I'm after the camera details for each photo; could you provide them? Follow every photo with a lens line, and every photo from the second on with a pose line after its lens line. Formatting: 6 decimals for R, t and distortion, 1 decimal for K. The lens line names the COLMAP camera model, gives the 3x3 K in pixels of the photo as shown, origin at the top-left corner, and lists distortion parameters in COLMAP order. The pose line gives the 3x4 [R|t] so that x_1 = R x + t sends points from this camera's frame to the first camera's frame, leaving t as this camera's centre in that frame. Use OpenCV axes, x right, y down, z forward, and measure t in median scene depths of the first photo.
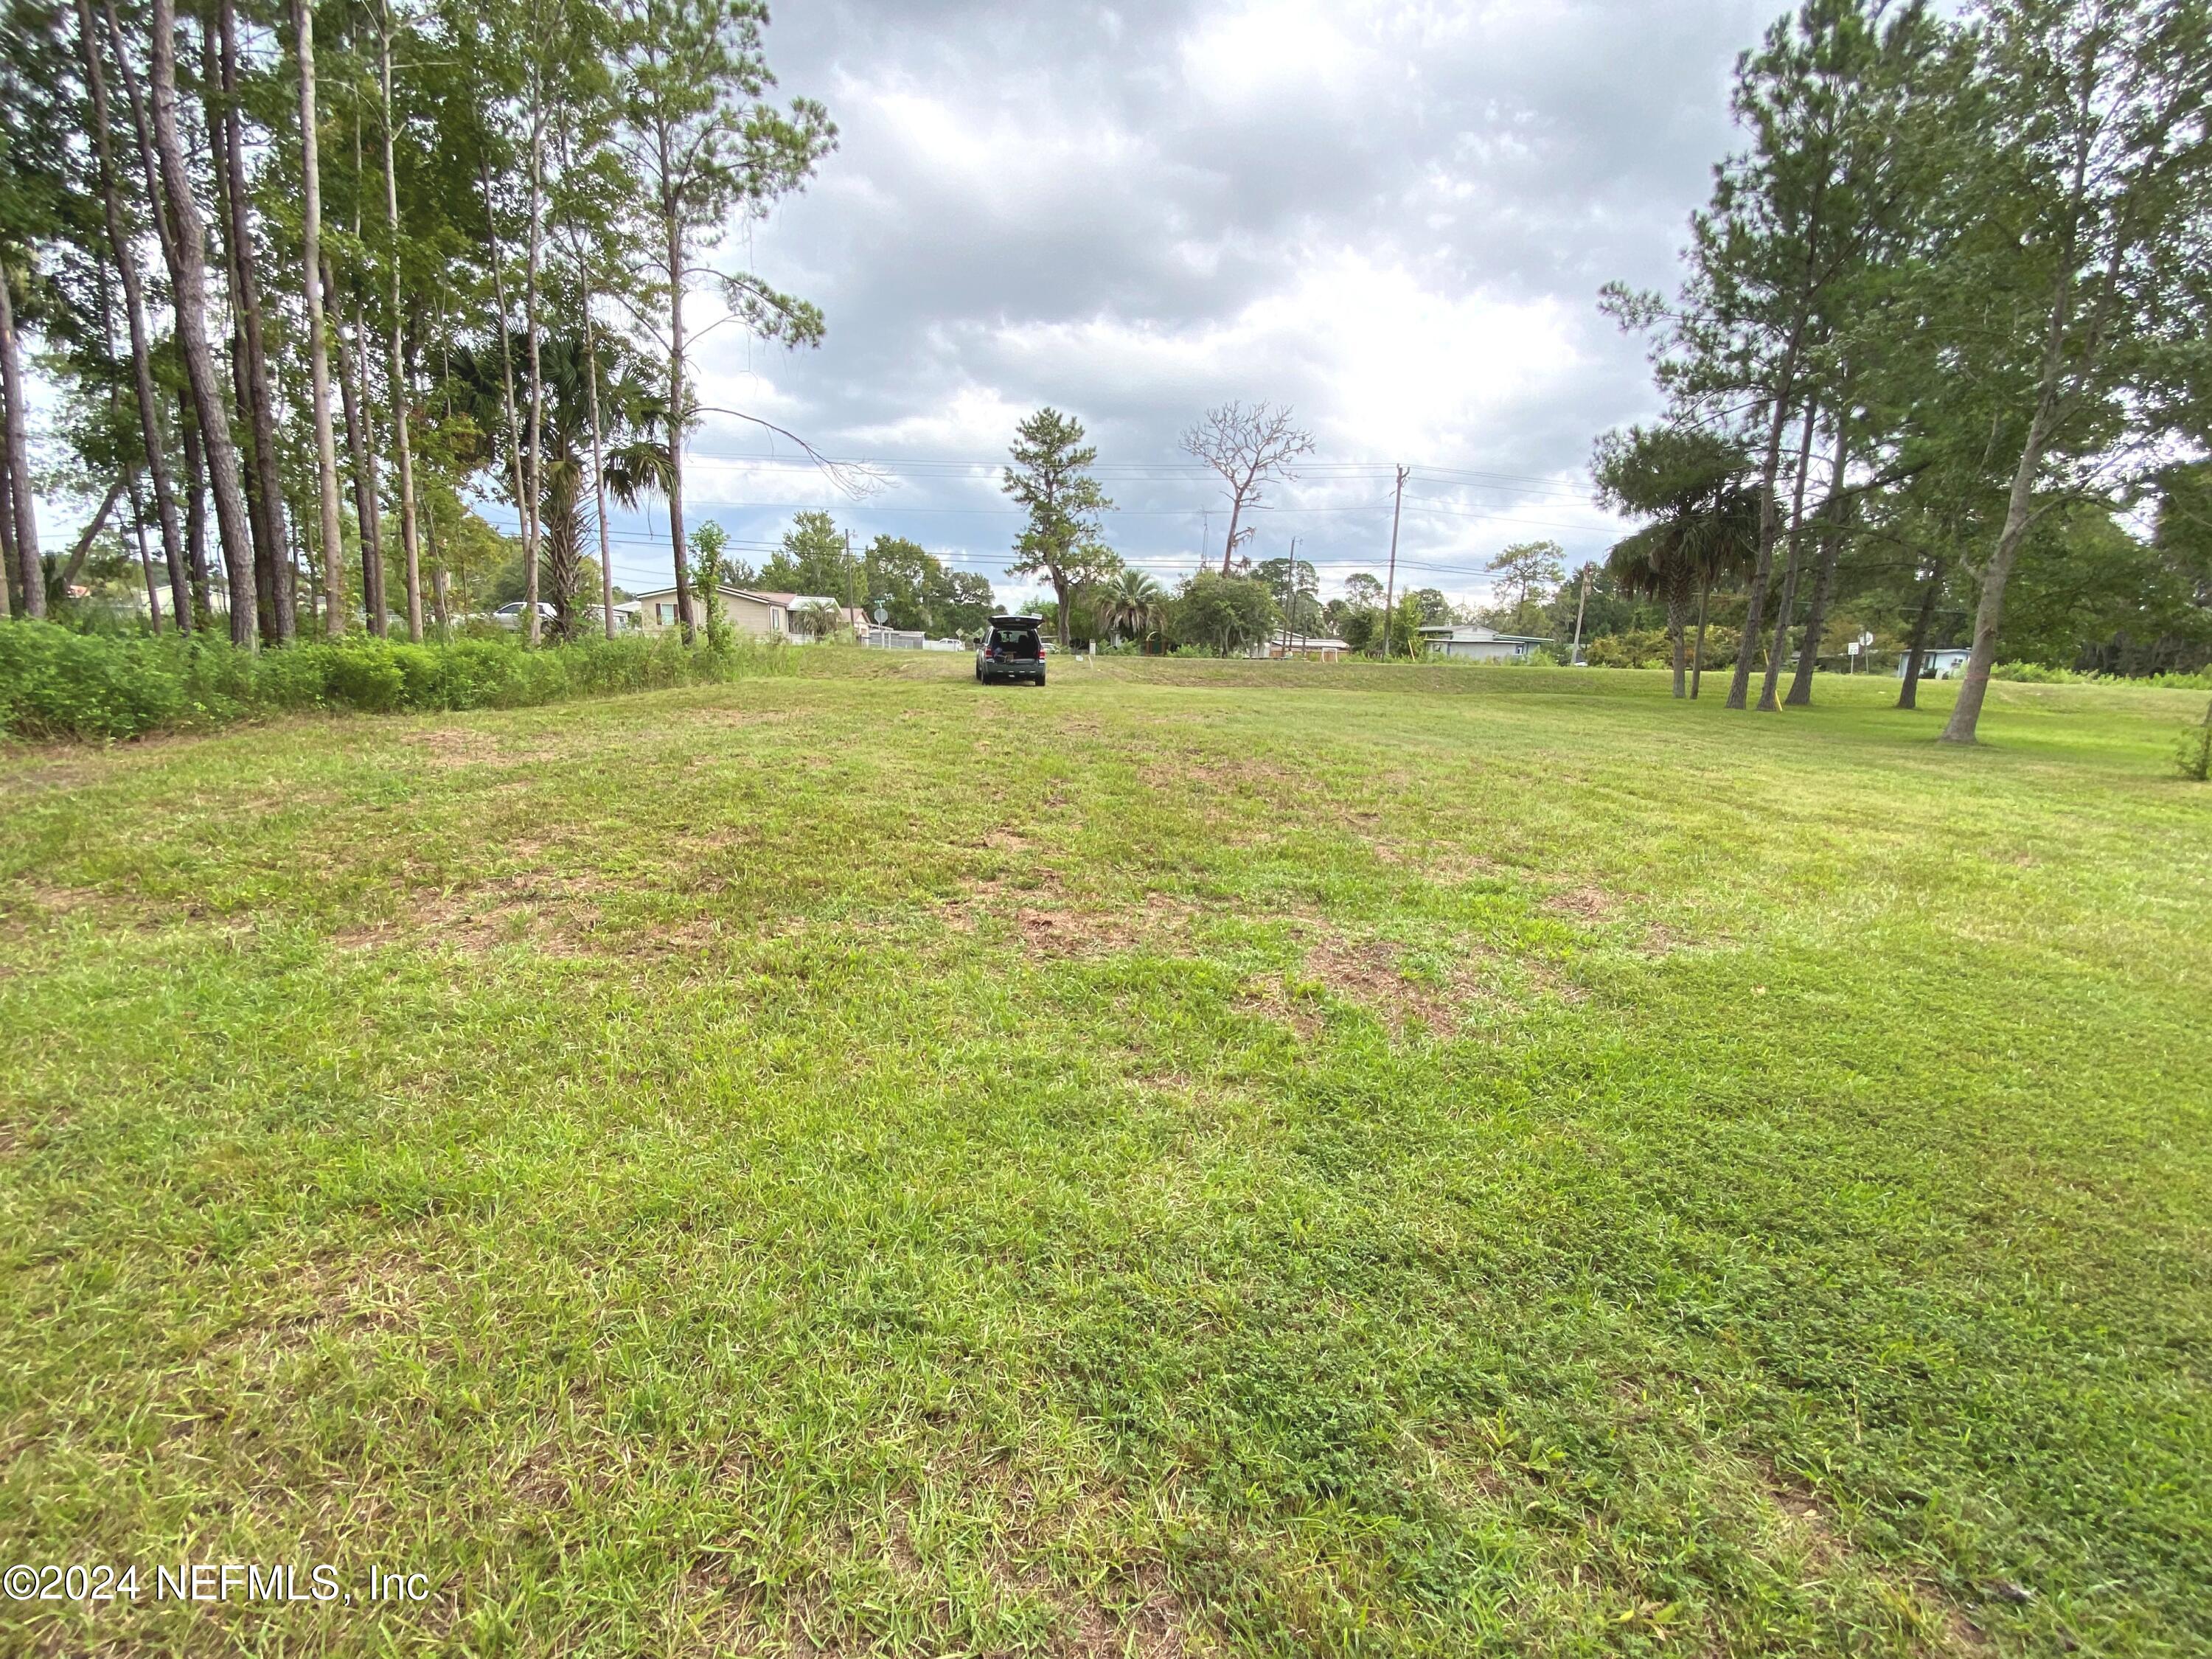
lens RADIAL K [[902.1, 0, 1106.0], [0, 902.1, 829.5], [0, 0, 1]] dist [-0.000681, -0.015567]
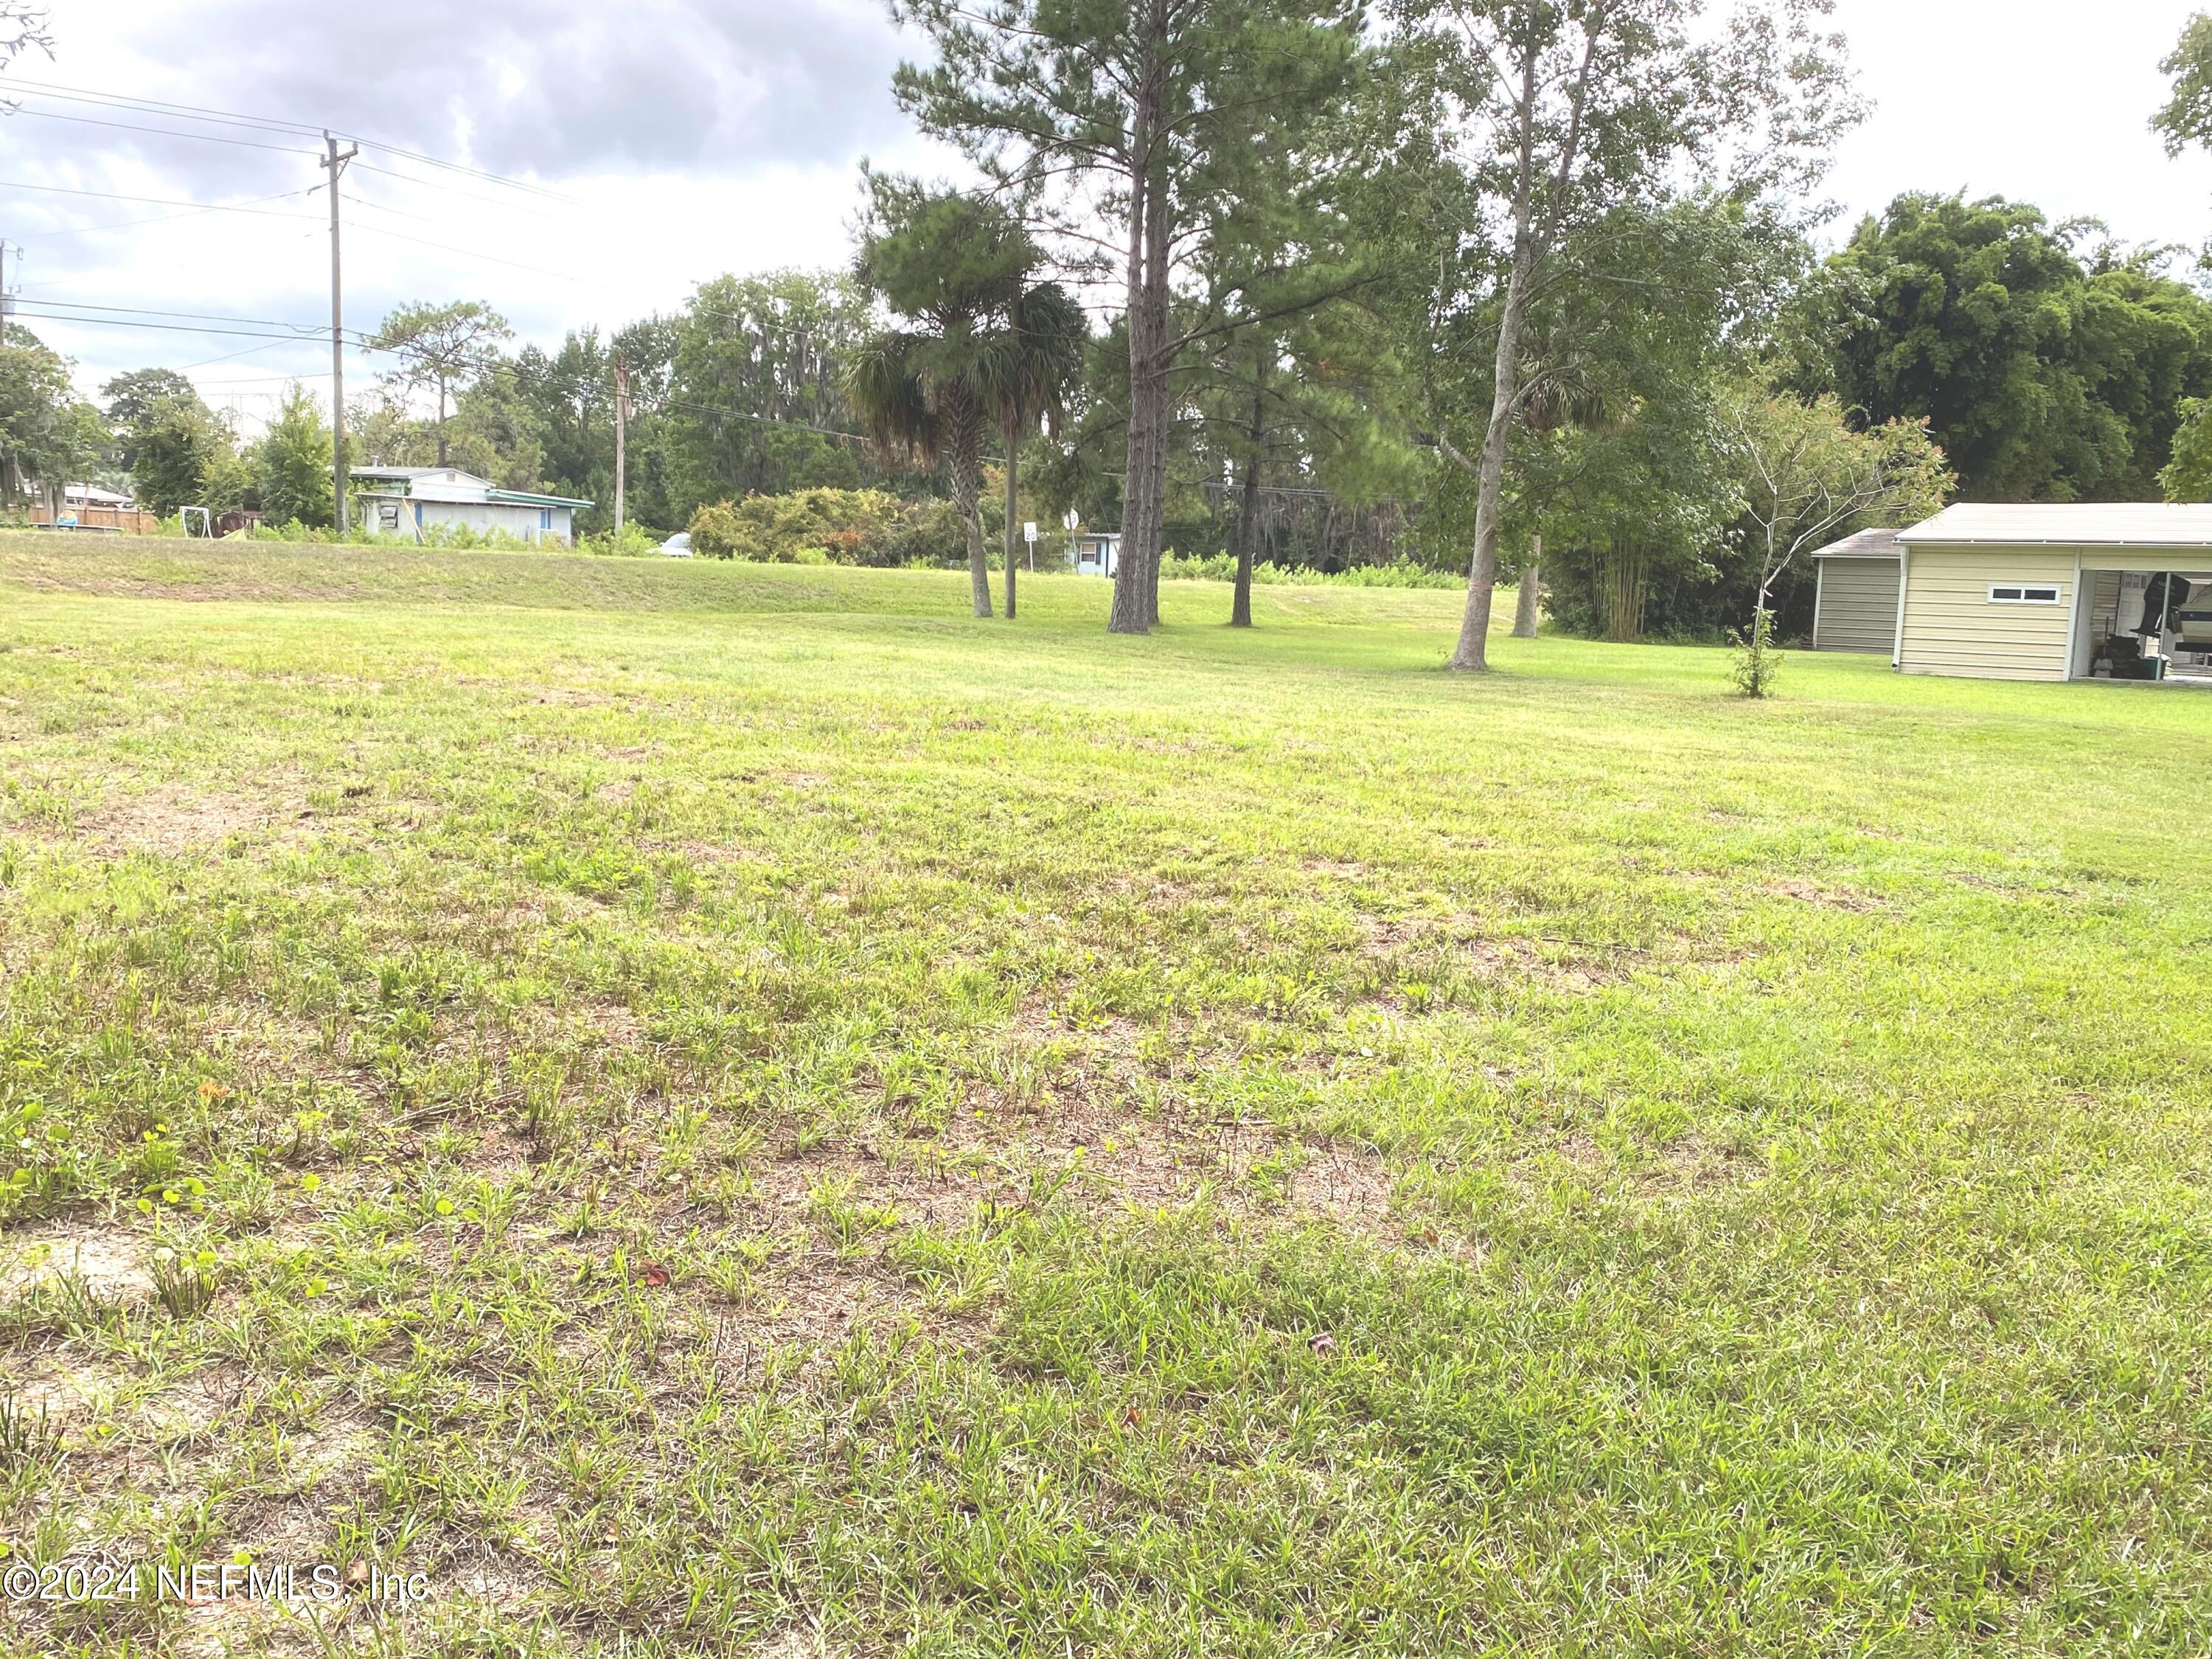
lens RADIAL K [[1962.2, 0, 1106.0], [0, 1962.2, 829.5], [0, 0, 1]] dist [0.002624, -0.000516]
pose [[0.694550, -0.086172, 0.714265, -0.164571], [0.110331, 0.993815, 0.012612, -0.005050], [-0.710934, 0.070046, 0.699762, 0.004877]]
